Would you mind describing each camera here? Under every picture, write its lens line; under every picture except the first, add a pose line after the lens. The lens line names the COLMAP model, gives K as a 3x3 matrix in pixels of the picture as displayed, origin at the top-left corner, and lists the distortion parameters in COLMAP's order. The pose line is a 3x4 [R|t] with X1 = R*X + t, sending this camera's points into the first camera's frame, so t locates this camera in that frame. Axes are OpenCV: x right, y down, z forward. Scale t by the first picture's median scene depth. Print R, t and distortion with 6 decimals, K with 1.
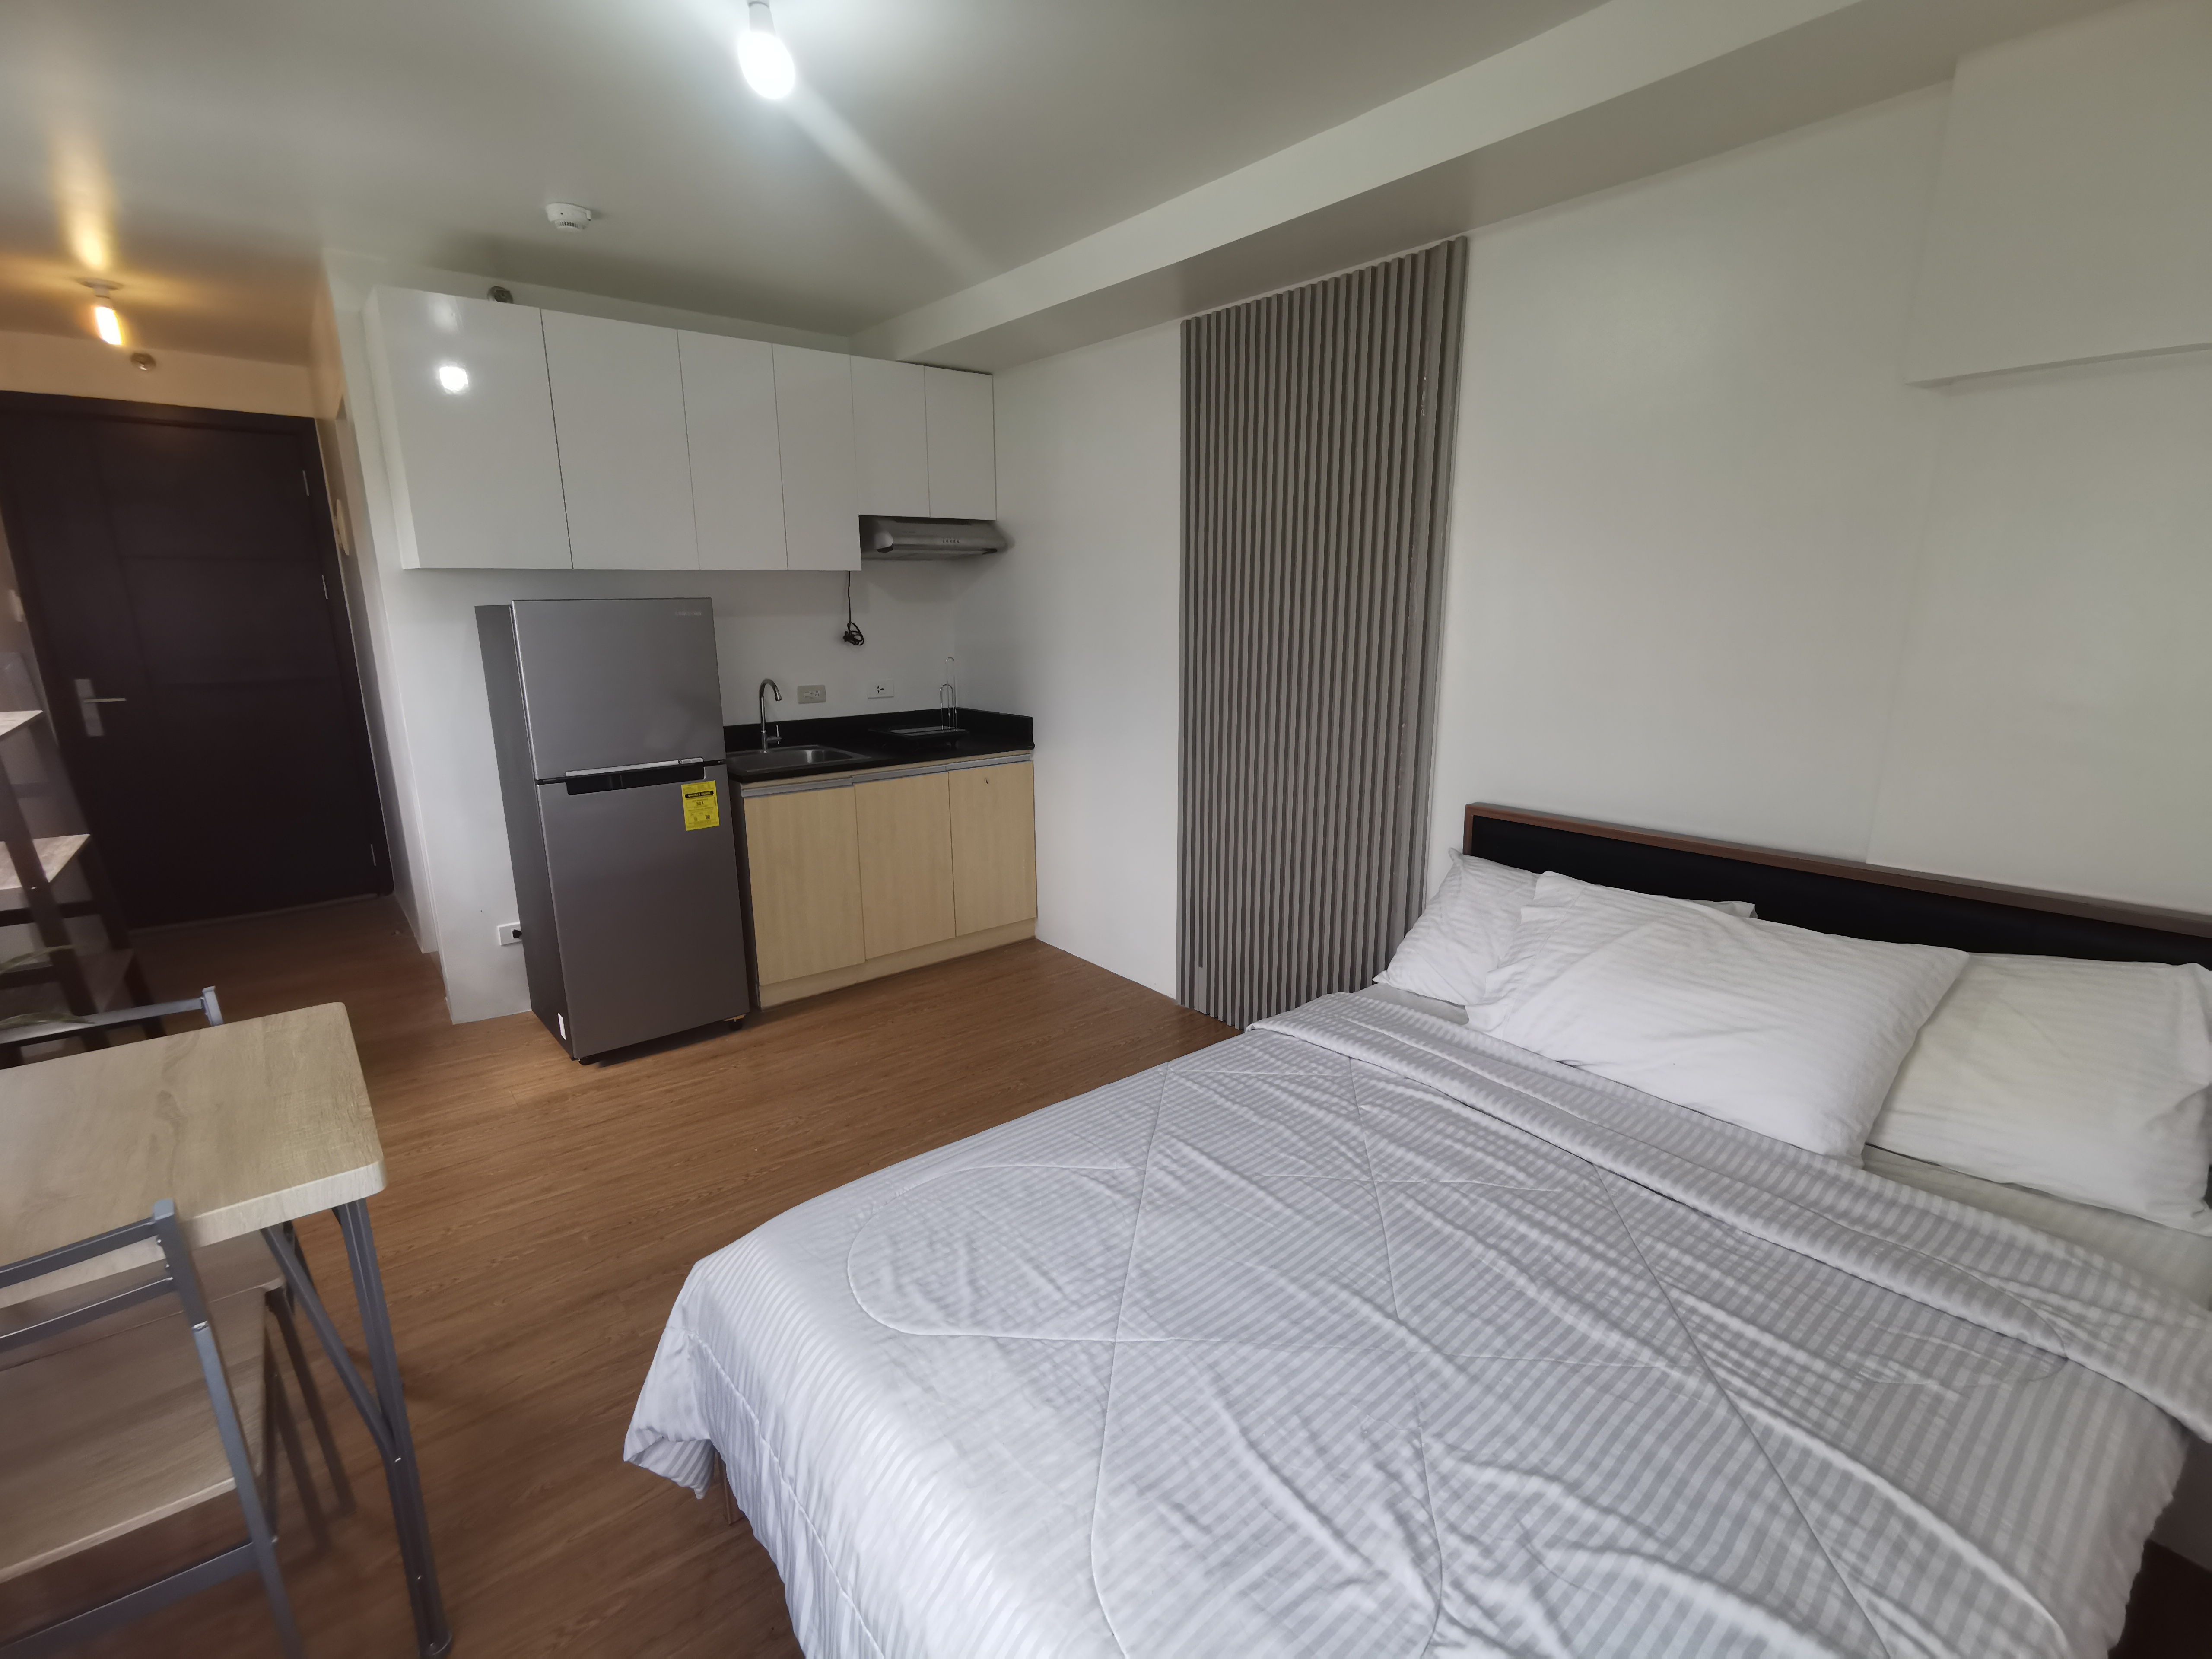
lens RADIAL K [[983.4, 0, 1106.0], [0, 983.4, 829.5], [0, 0, 1]] dist [0.030109, 0.000124]
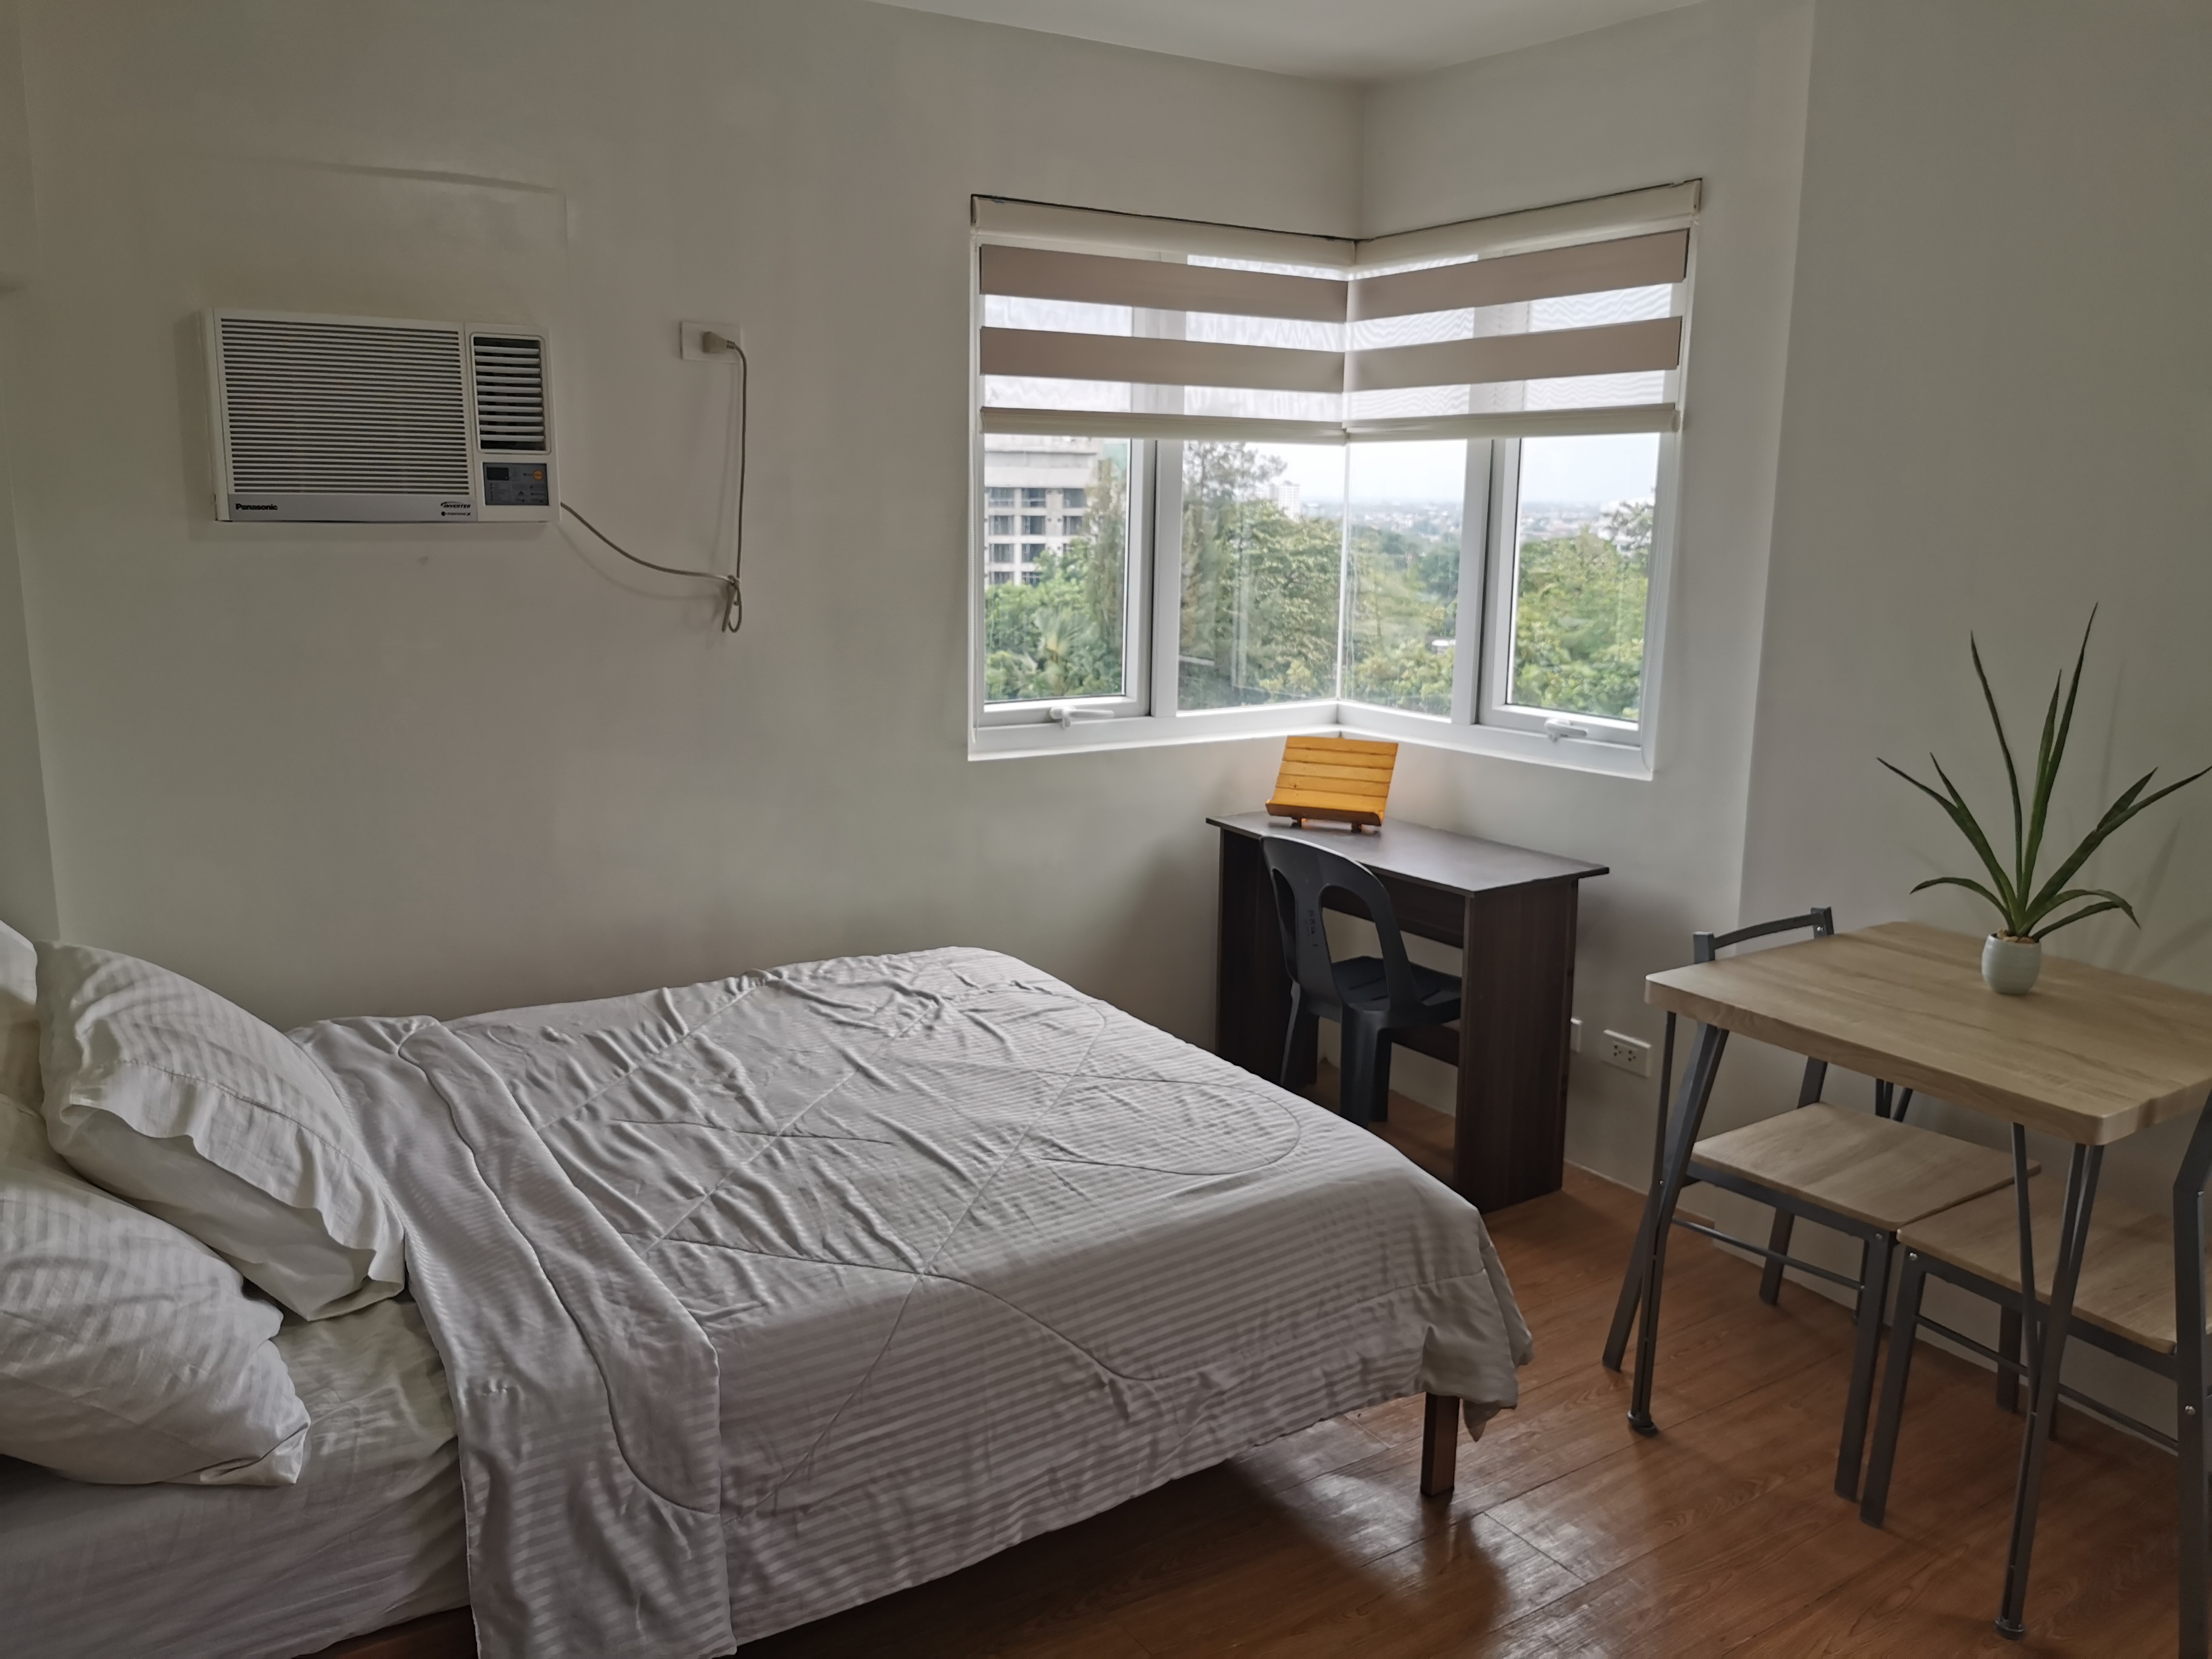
lens RADIAL K [[1715.0, 0, 1108.6], [0, 1715.0, 803.7], [0, 0, 1]] dist [0.054562, -0.111034]
pose [[-0.993009, -0.021915, 0.115987, -0.244239], [0.025258, 0.920406, 0.390147, -0.590628], [-0.115305, 0.390349, -0.913418, 2.398598]]
